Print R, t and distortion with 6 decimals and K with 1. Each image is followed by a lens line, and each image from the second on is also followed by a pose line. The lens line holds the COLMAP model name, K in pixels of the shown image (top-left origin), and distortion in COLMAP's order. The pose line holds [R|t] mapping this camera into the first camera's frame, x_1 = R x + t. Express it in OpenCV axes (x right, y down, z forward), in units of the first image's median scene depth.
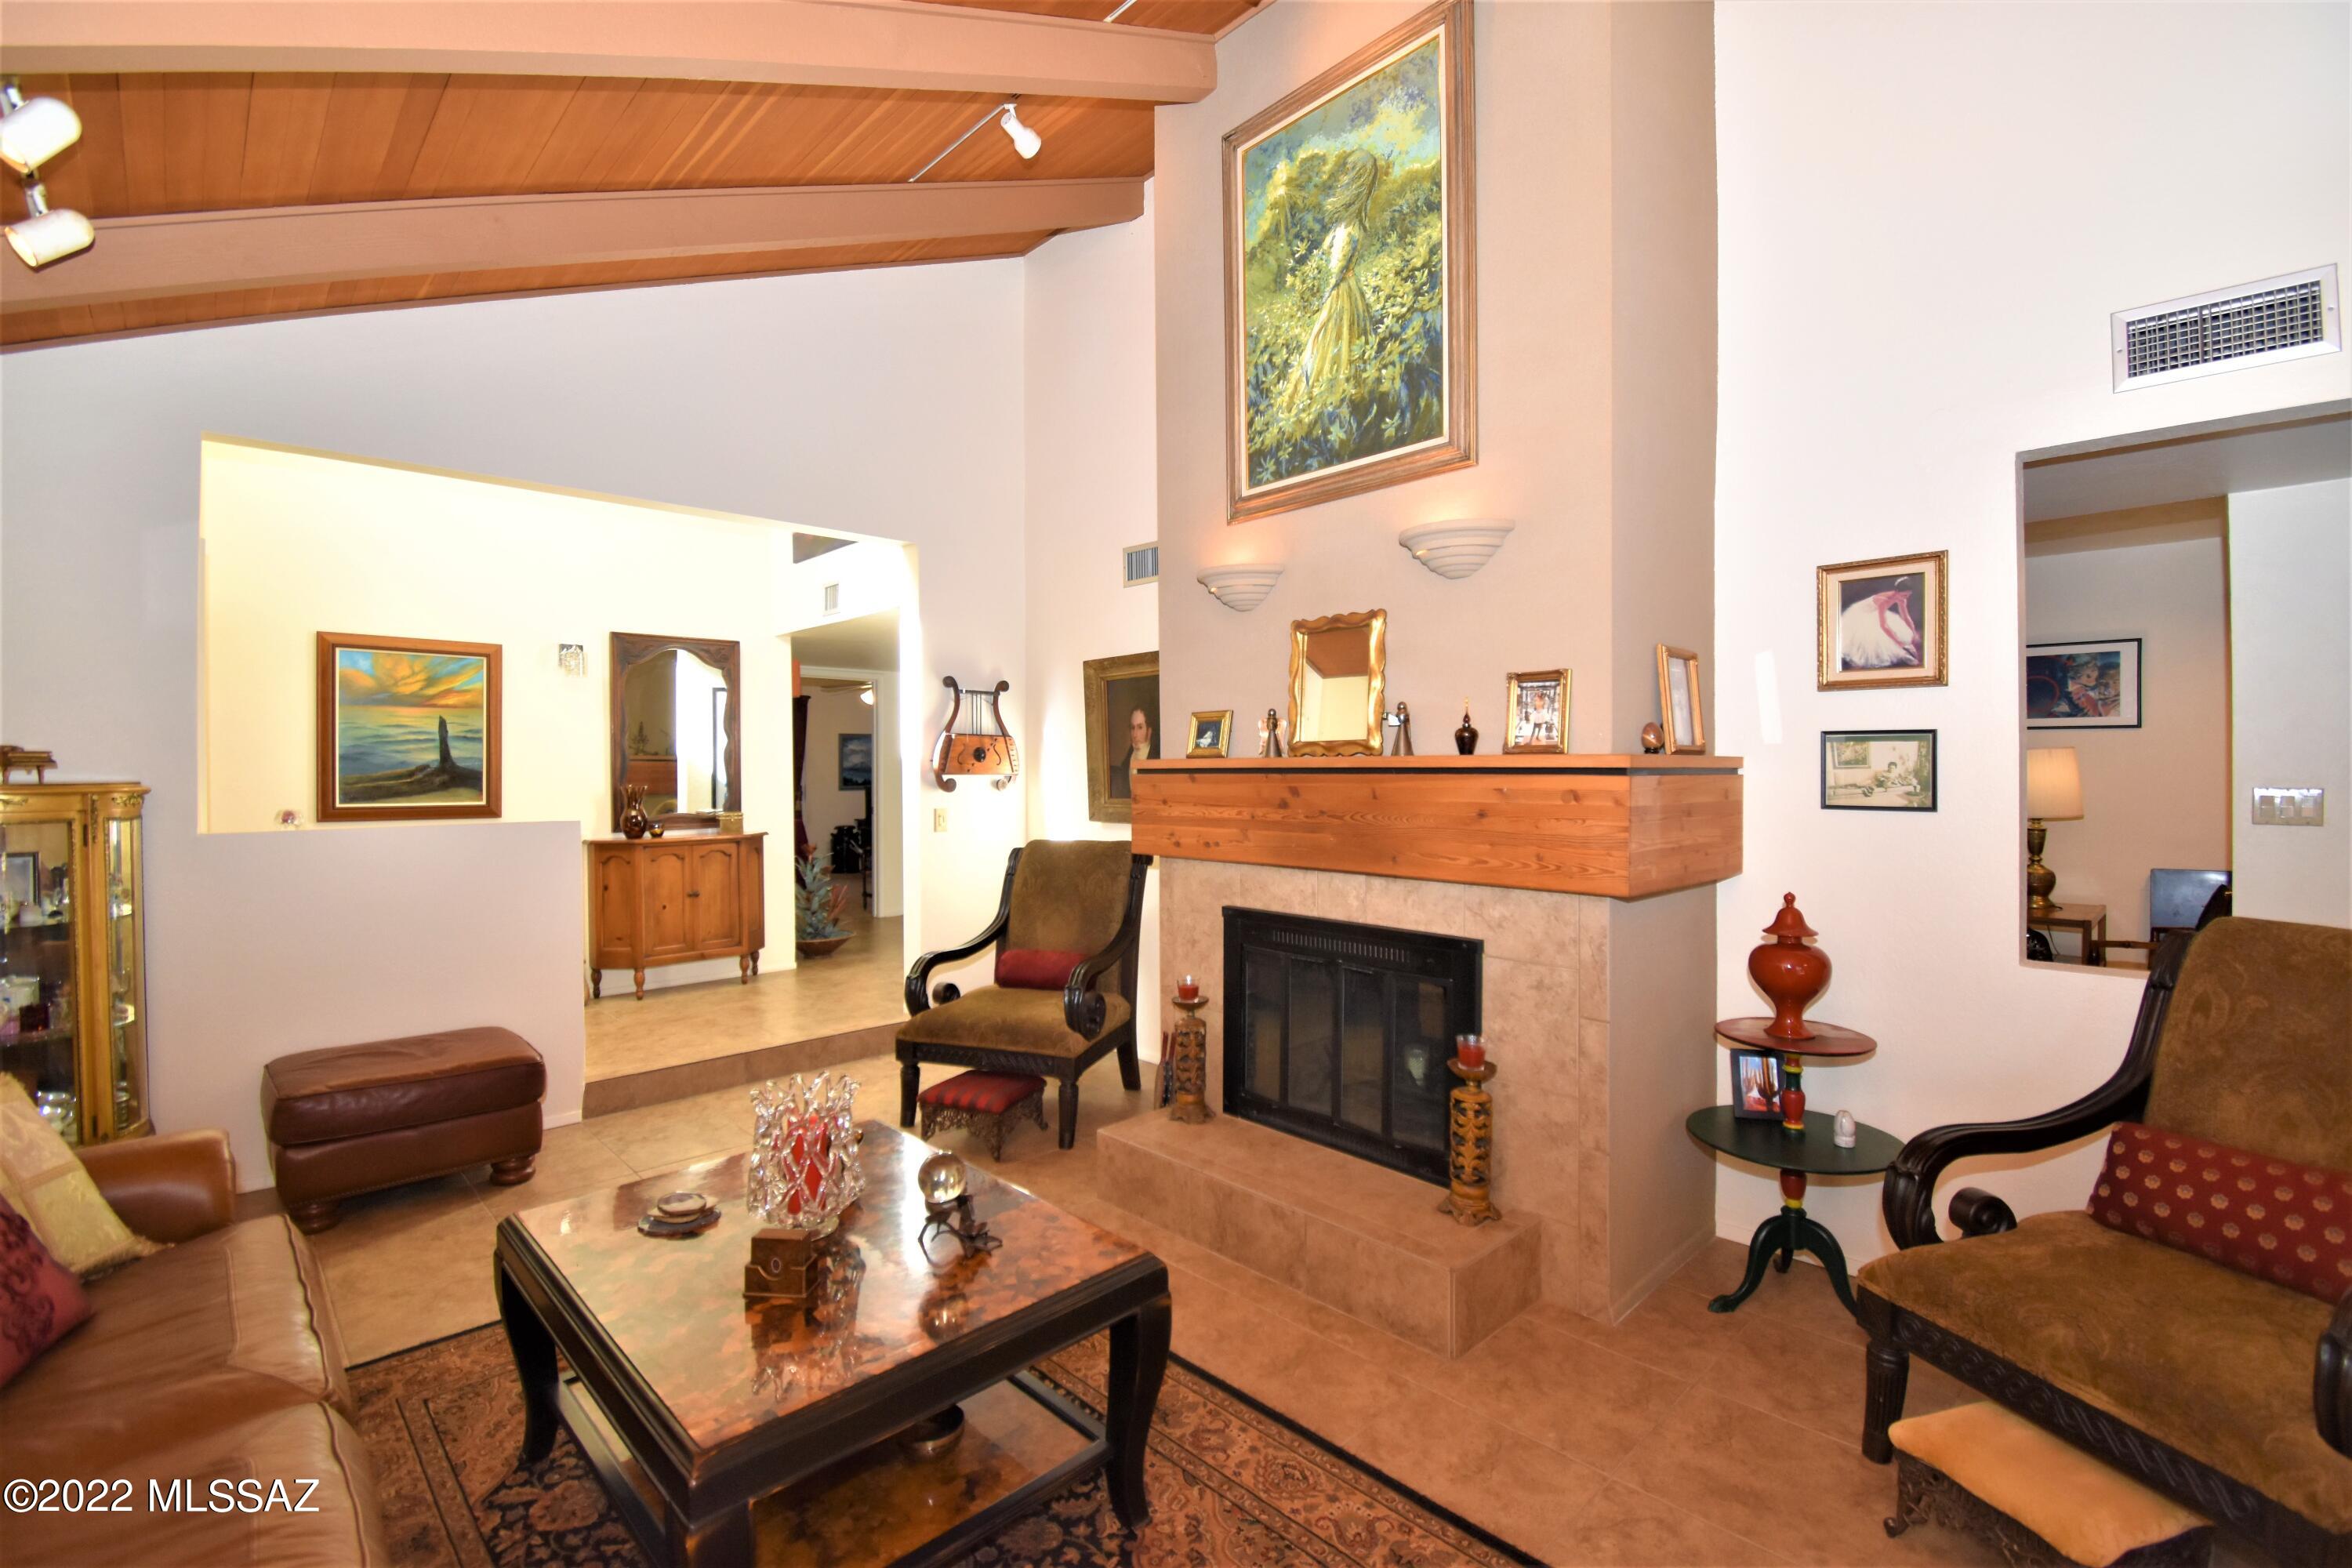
lens RADIAL K [[1035.6, 0, 1179.9], [0, 1035.6, 774.1], [0, 0, 1]] dist [0.016978, -0.024742]
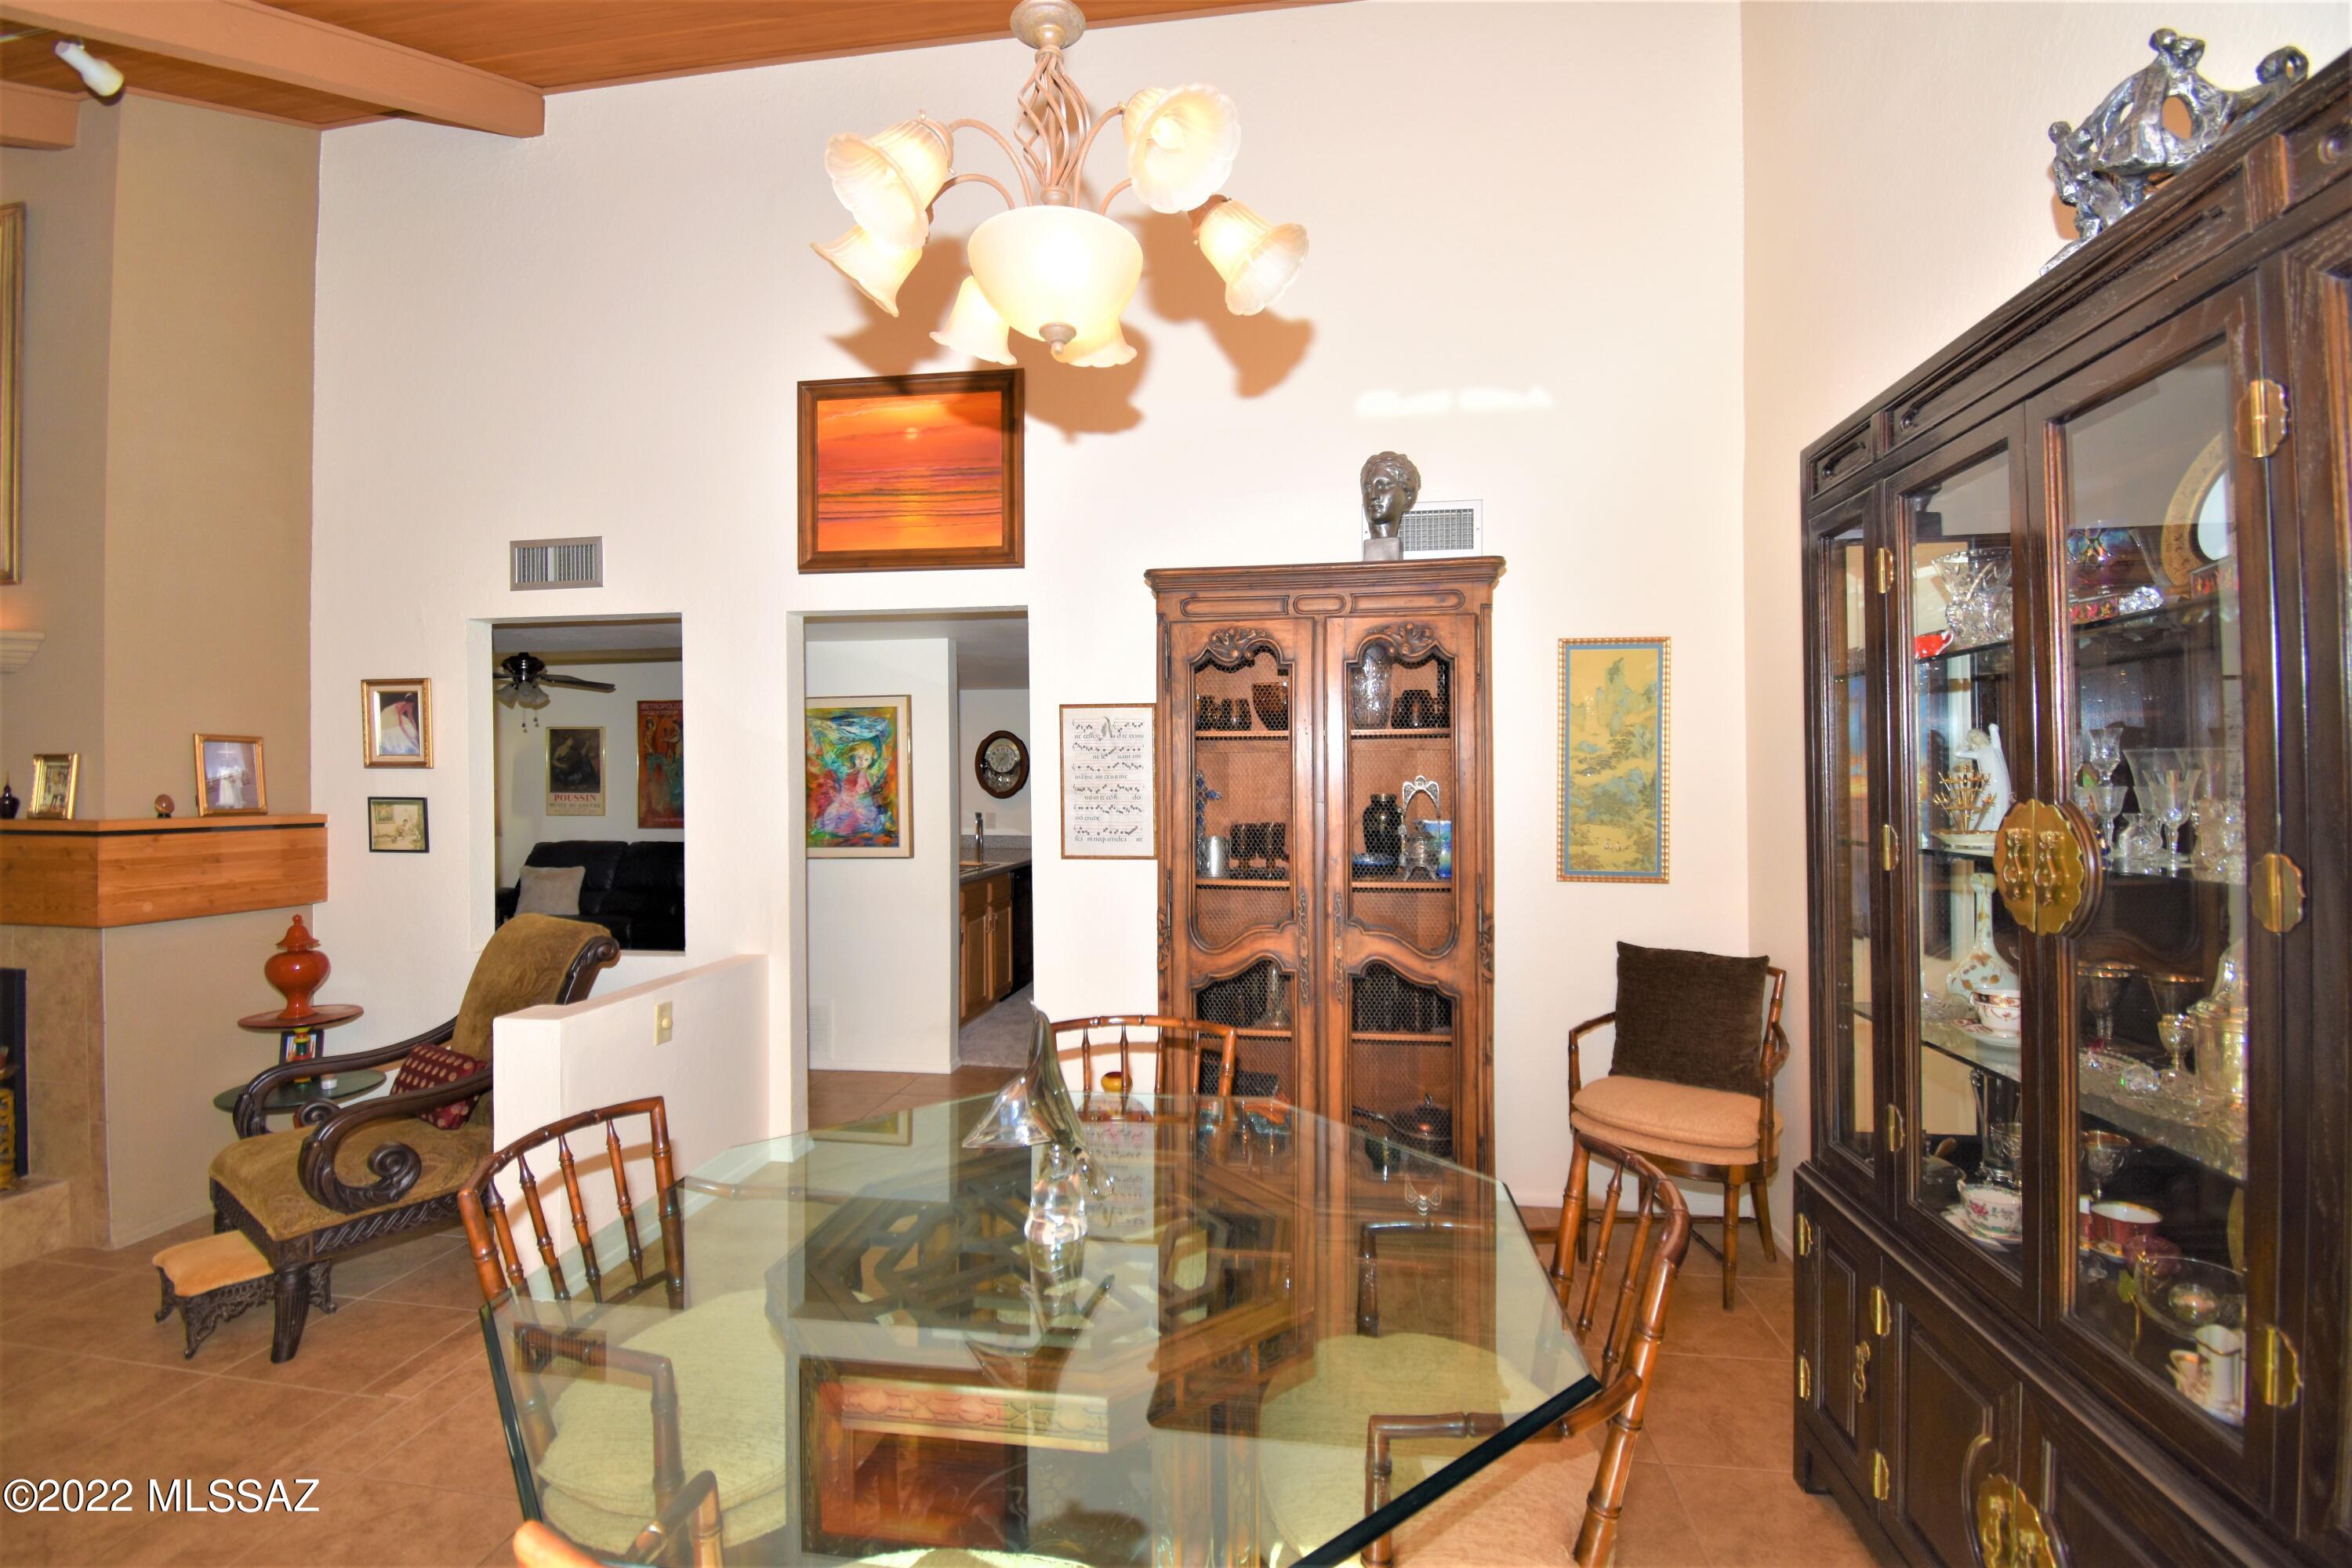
lens RADIAL K [[1035.6, 0, 1179.9], [0, 1035.6, 774.1], [0, 0, 1]] dist [0.016978, -0.024742]
pose [[0.789828, 0.005362, 0.613305, 0.515587], [0.004069, 0.999894, -0.013981, -0.039682], [-0.613315, 0.013538, 0.789722, -0.645130]]
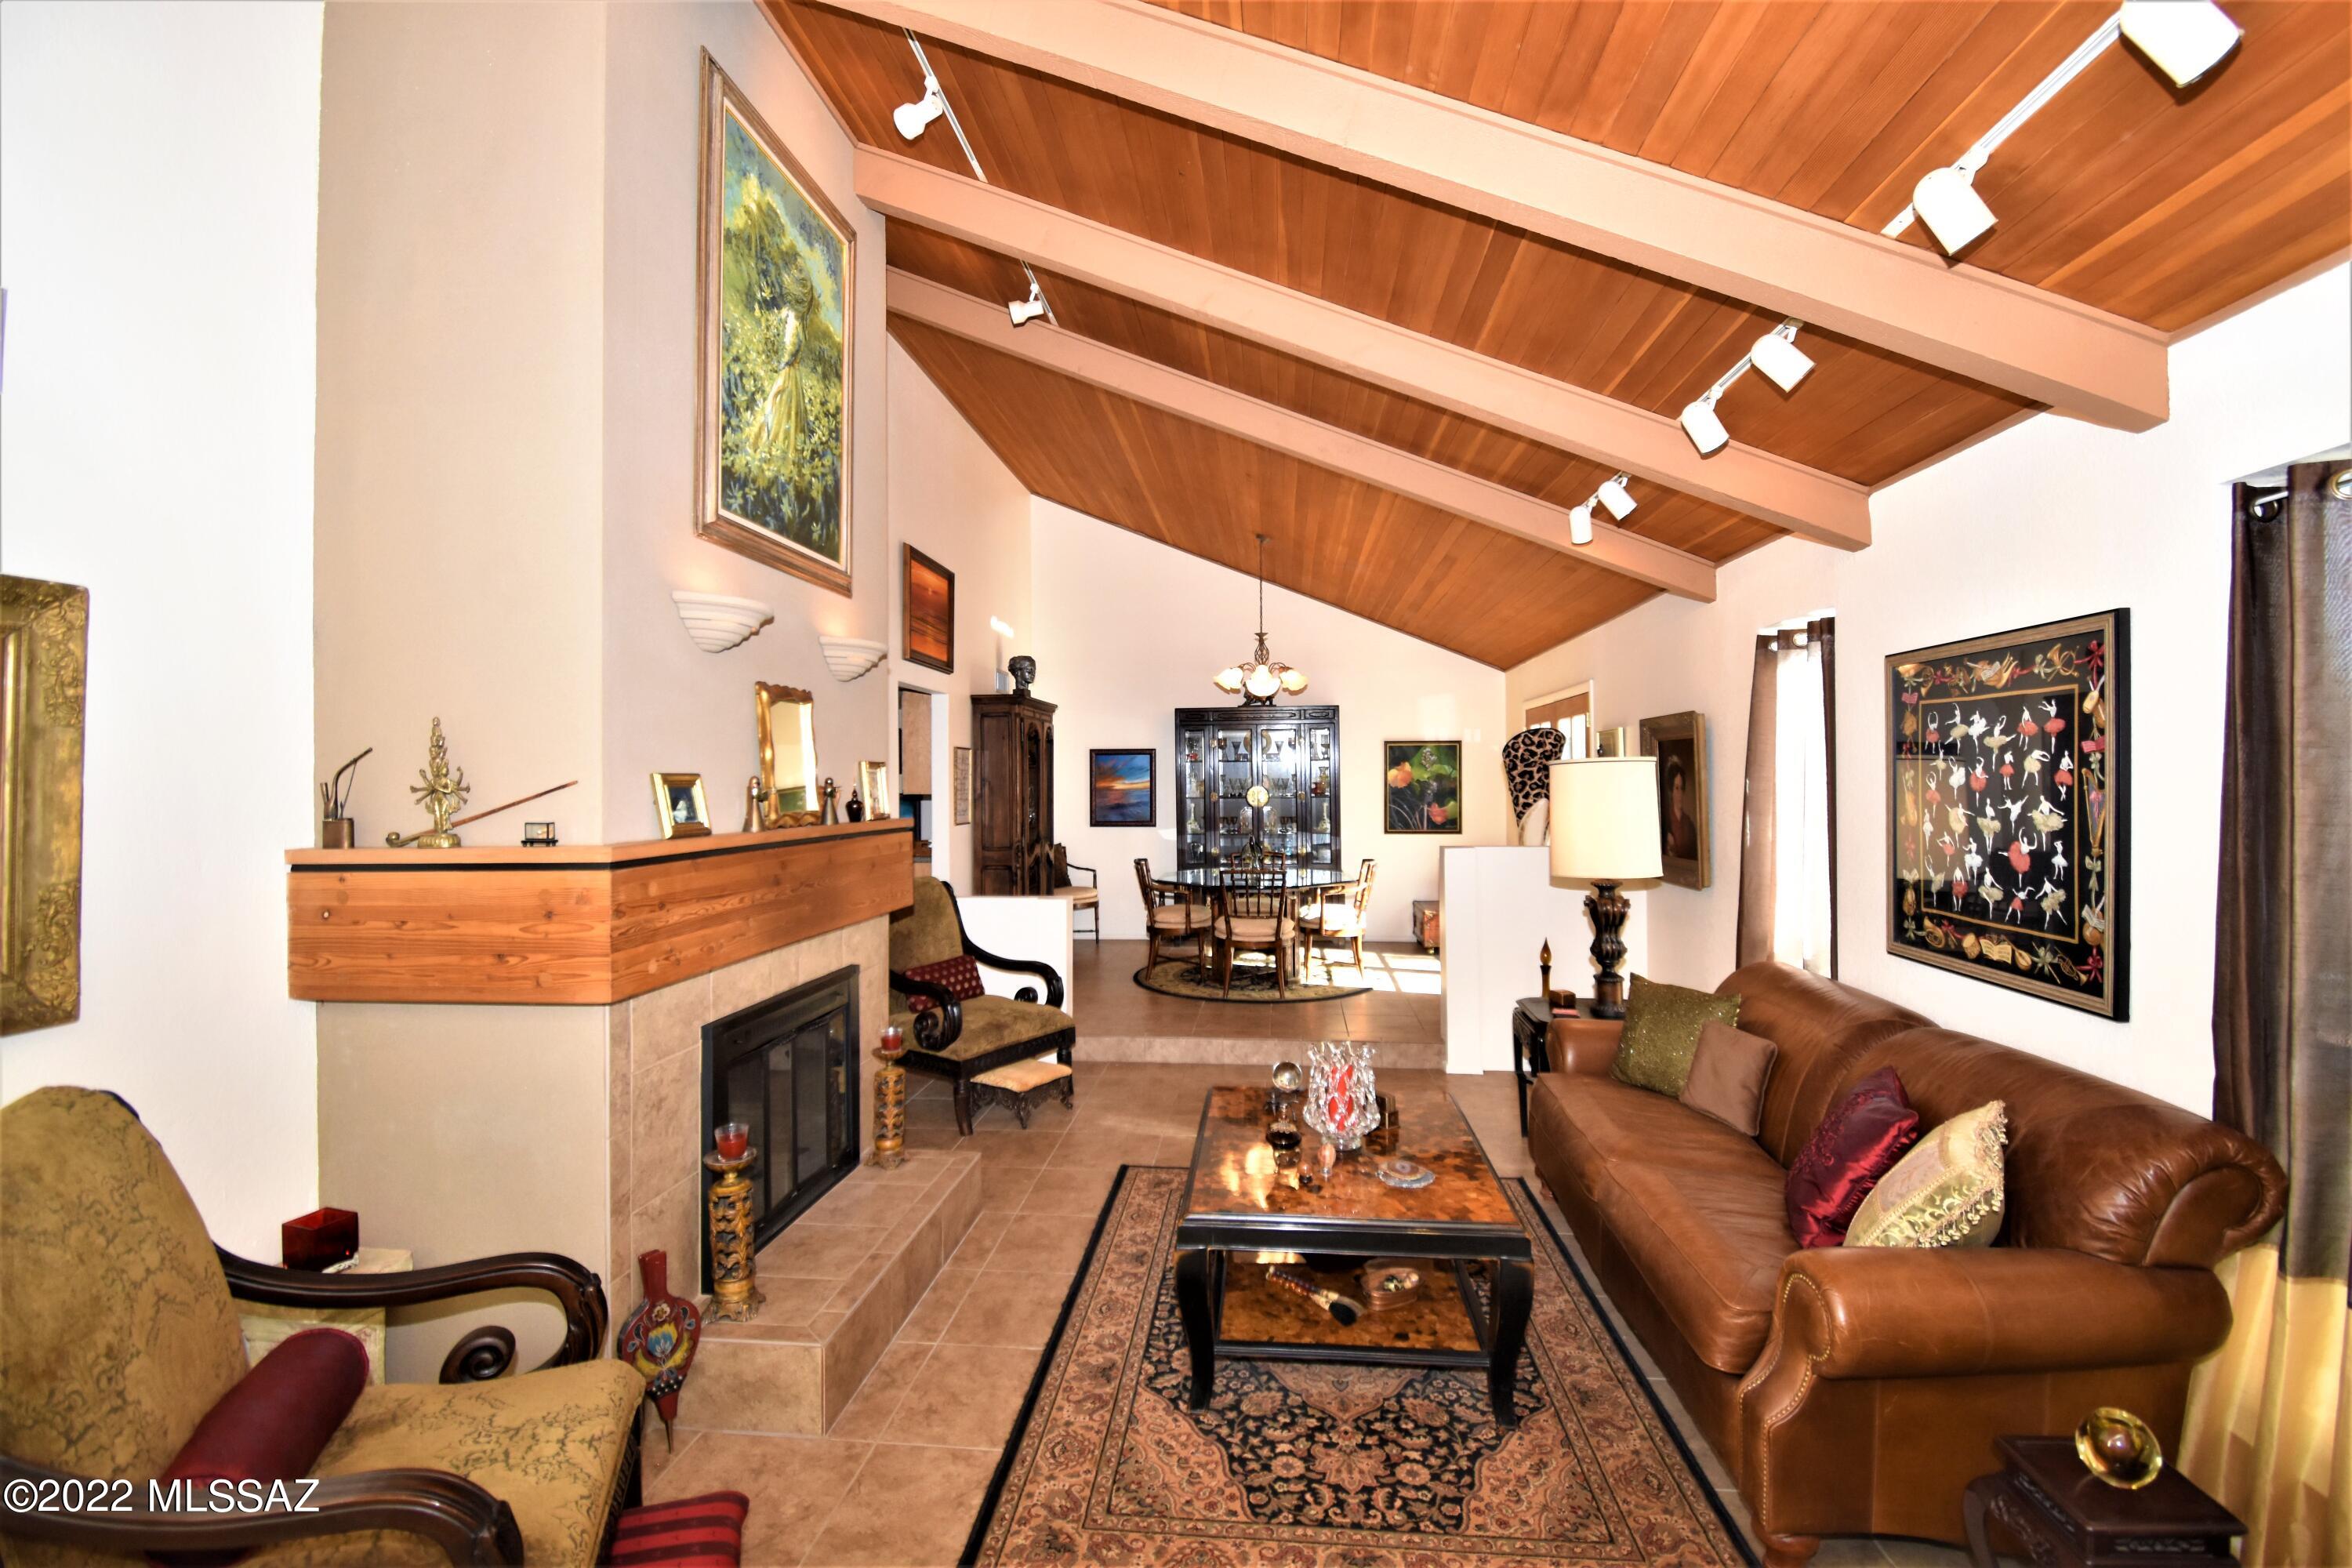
lens RADIAL K [[1035.6, 0, 1179.9], [0, 1035.6, 774.1], [0, 0, 1]] dist [0.016978, -0.024742]
pose [[-0.650140, 0.015020, 0.759666, -0.781898], [0.015444, 0.999859, -0.006551, -0.051022], [-0.759658, 0.007473, -0.650280, 1.240624]]
